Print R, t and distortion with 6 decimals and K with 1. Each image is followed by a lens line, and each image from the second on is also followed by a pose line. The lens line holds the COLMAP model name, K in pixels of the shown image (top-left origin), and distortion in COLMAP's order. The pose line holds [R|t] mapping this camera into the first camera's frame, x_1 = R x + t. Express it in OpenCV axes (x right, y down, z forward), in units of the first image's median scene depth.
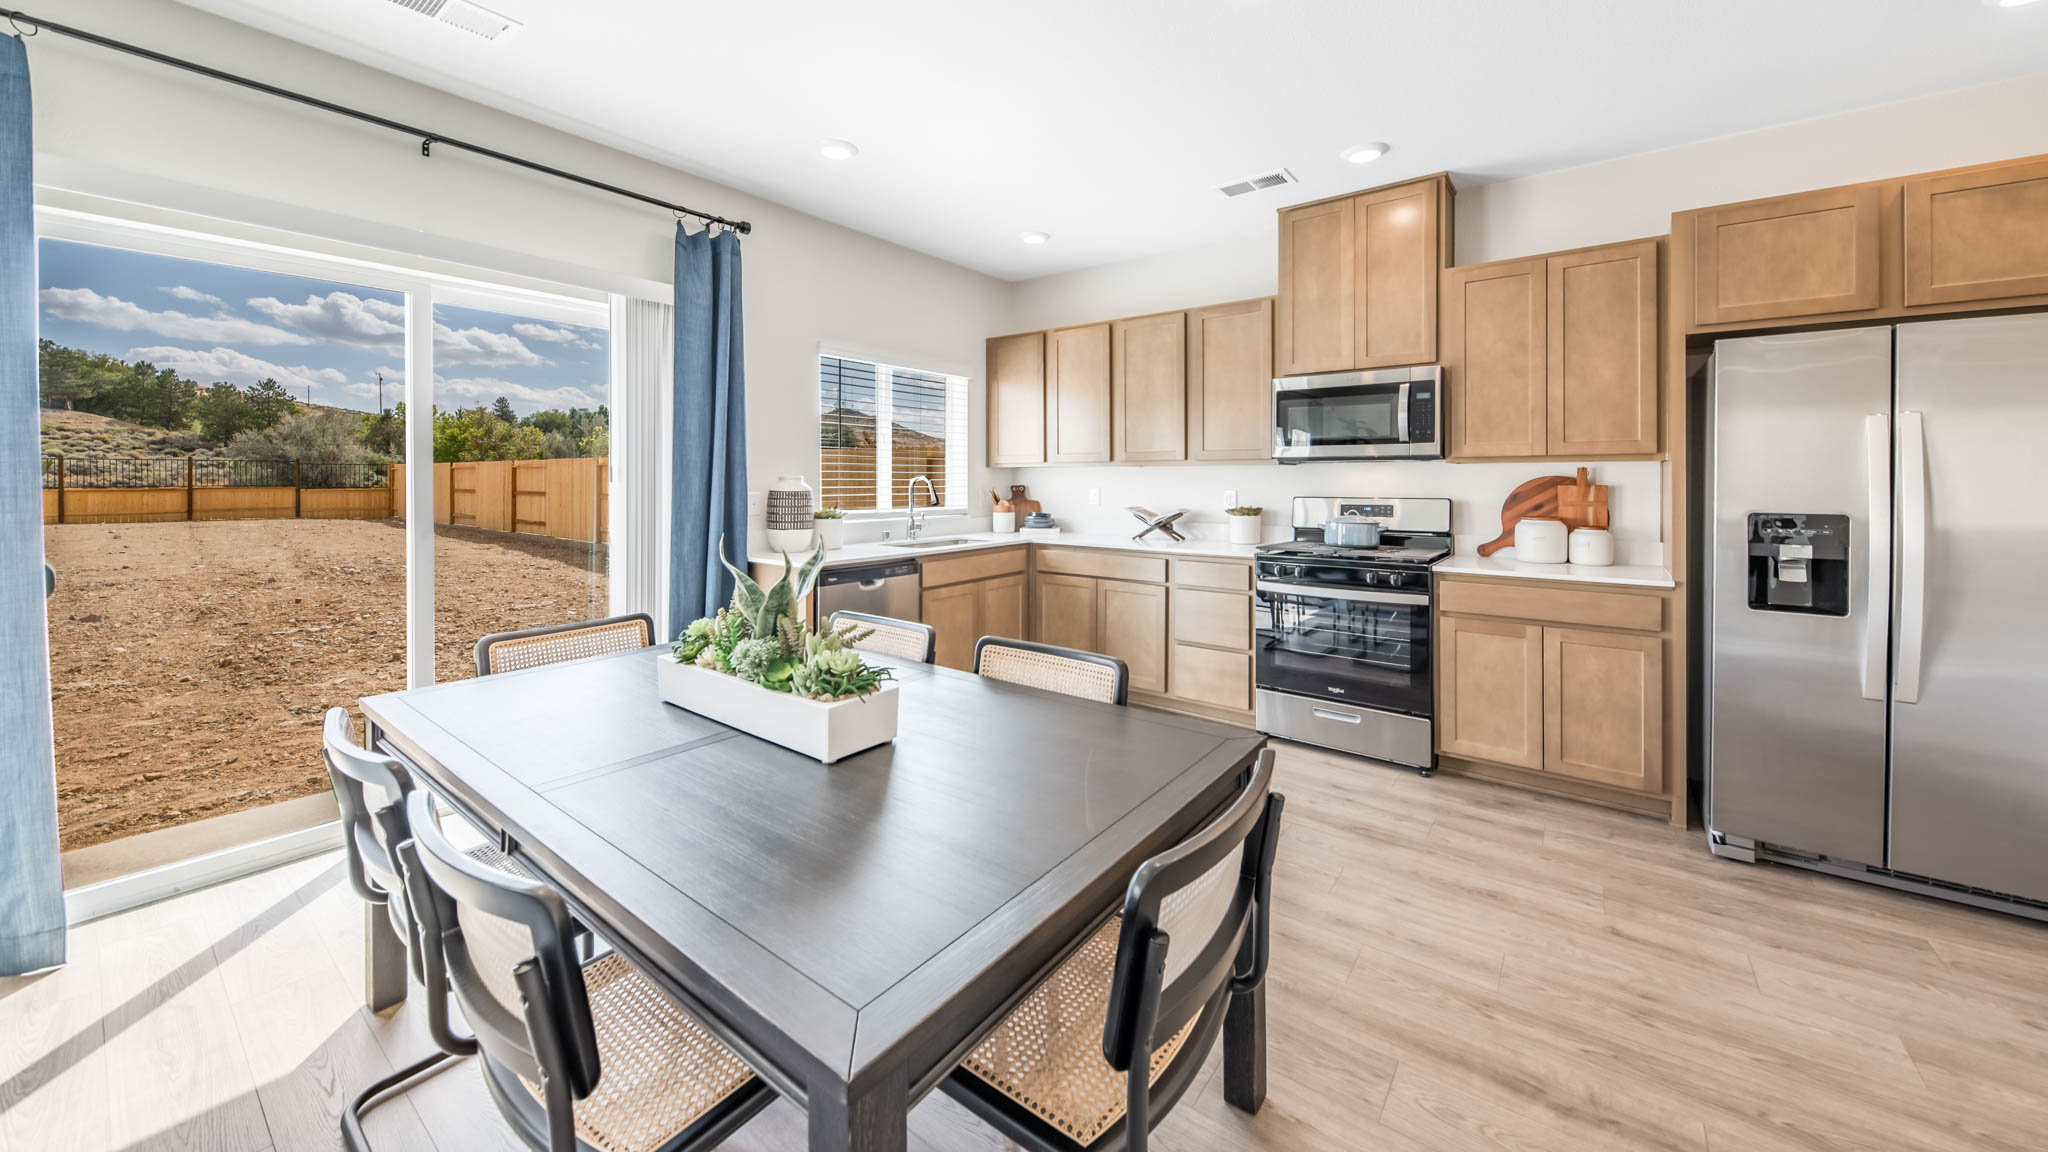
lens RADIAL K [[733.7, 0, 994.3], [0, 733.7, 481.4], [0, 0, 1]] dist [0.013682, -0.007282]
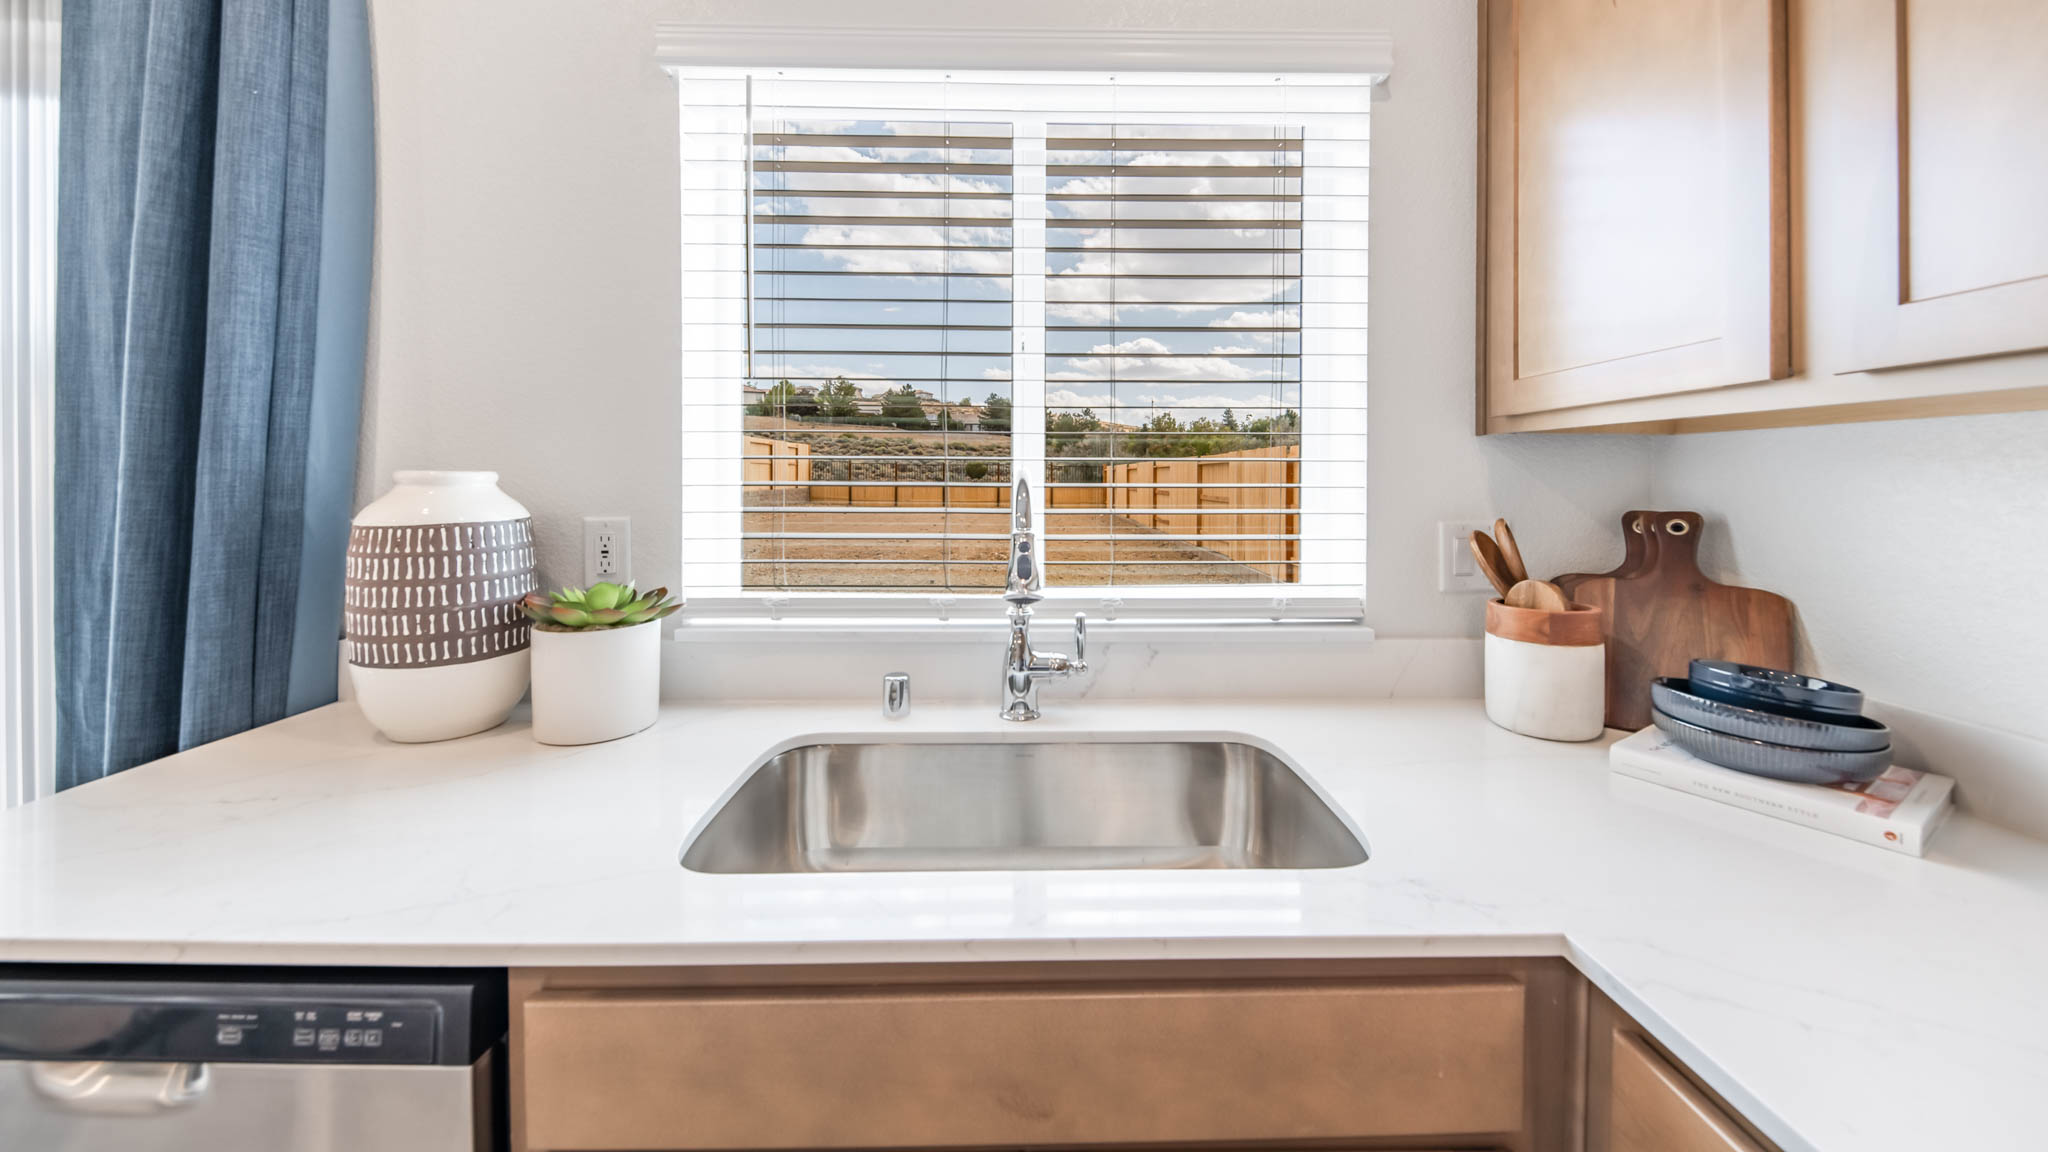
lens RADIAL K [[721.3, 0, 1033.2], [0, 721.3, 486.0], [0, 0, 1]] dist [0.012073, -0.007553]
pose [[0.642632, 0.009491, -0.766117, 0.123790], [-0.005447, 0.999955, 0.007818, -0.005048], [0.766156, -0.000851, 0.642654, 1.123979]]
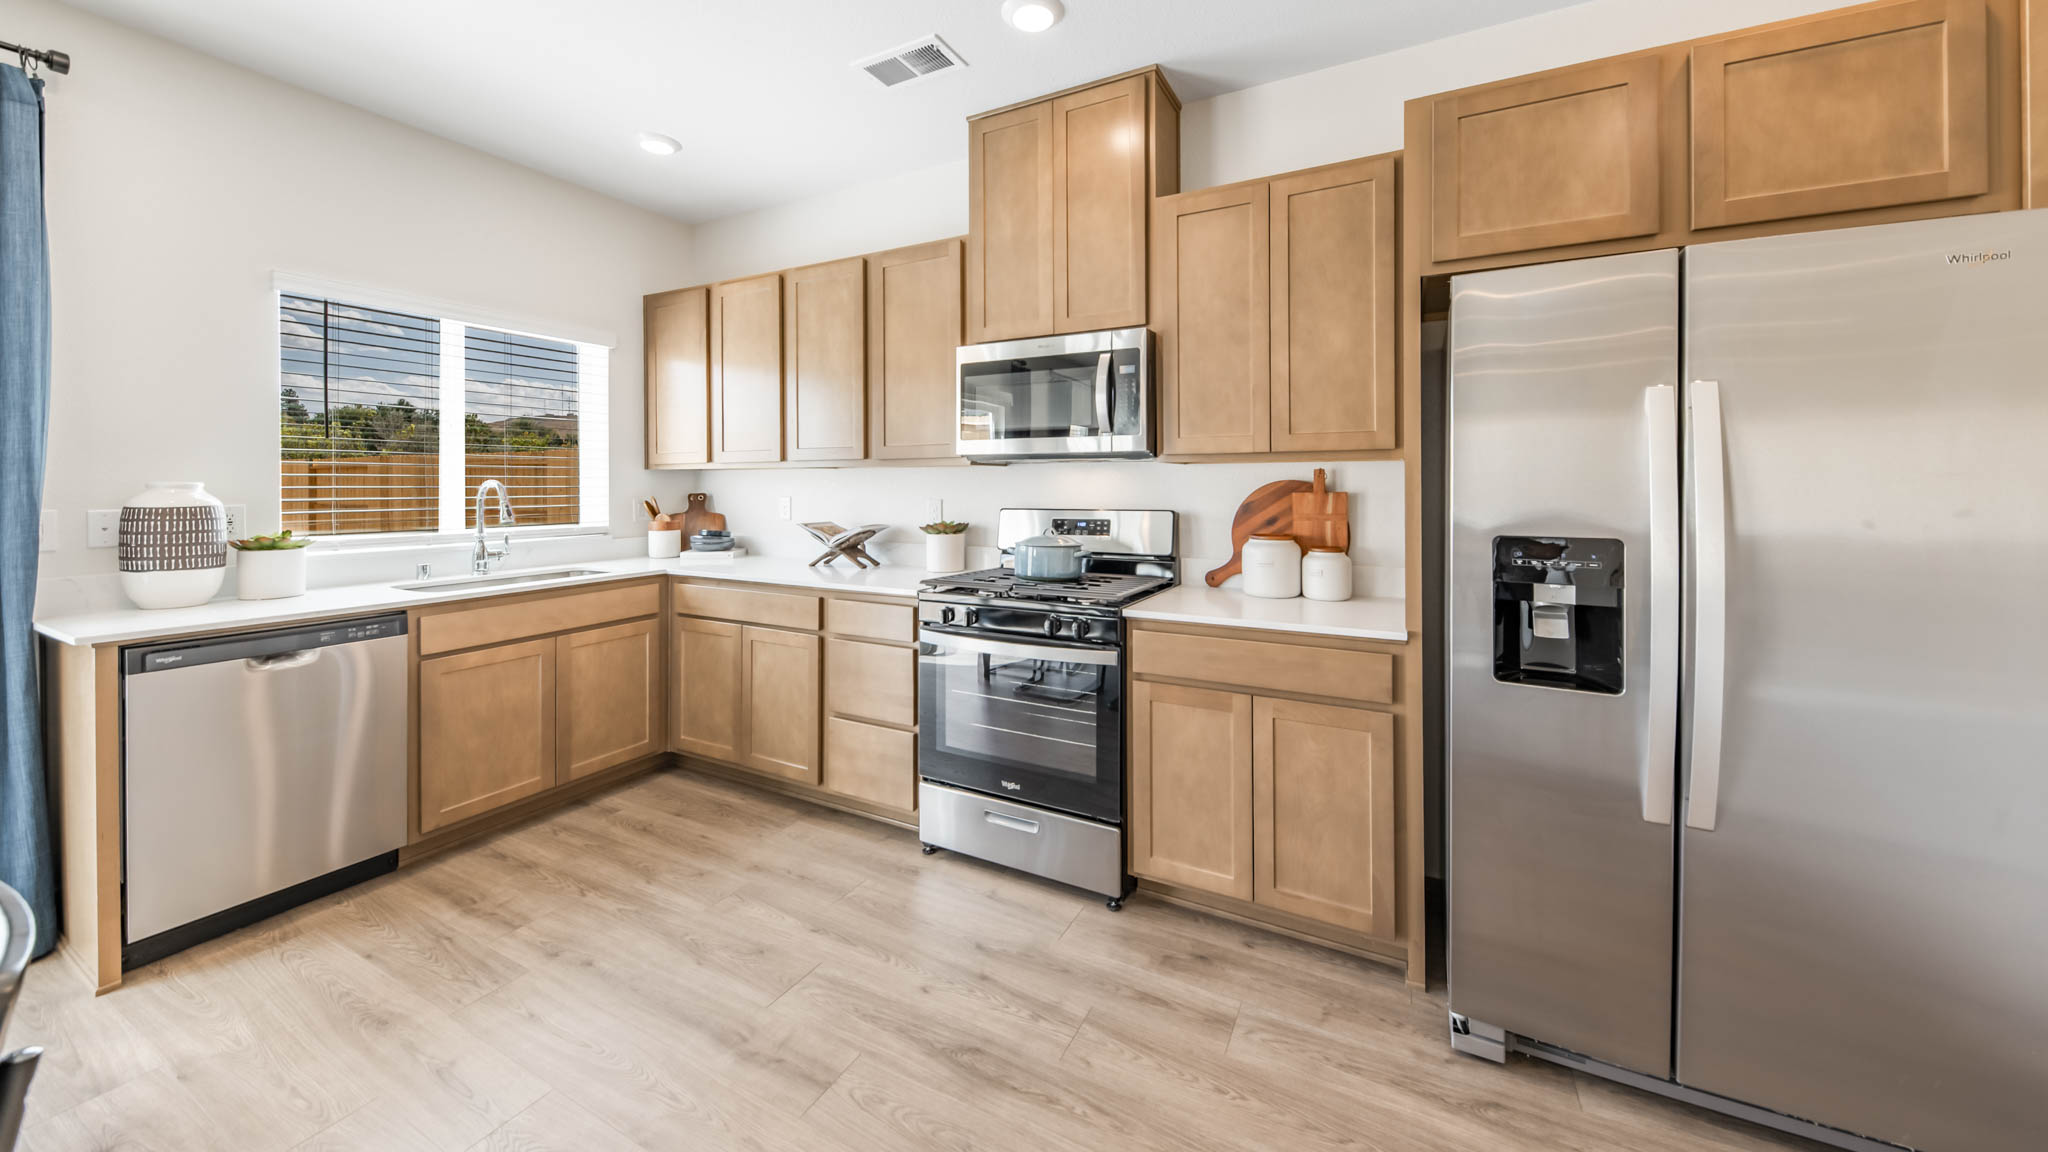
lens RADIAL K [[721.3, 0, 1033.2], [0, 721.3, 486.0], [0, 0, 1]] dist [0.012073, -0.007553]
pose [[0.981312, -0.002250, 0.192412, 0.359713], [0.002520, 0.999996, -0.001156, -0.001231], [-0.192409, 0.001619, 0.981314, 0.323985]]
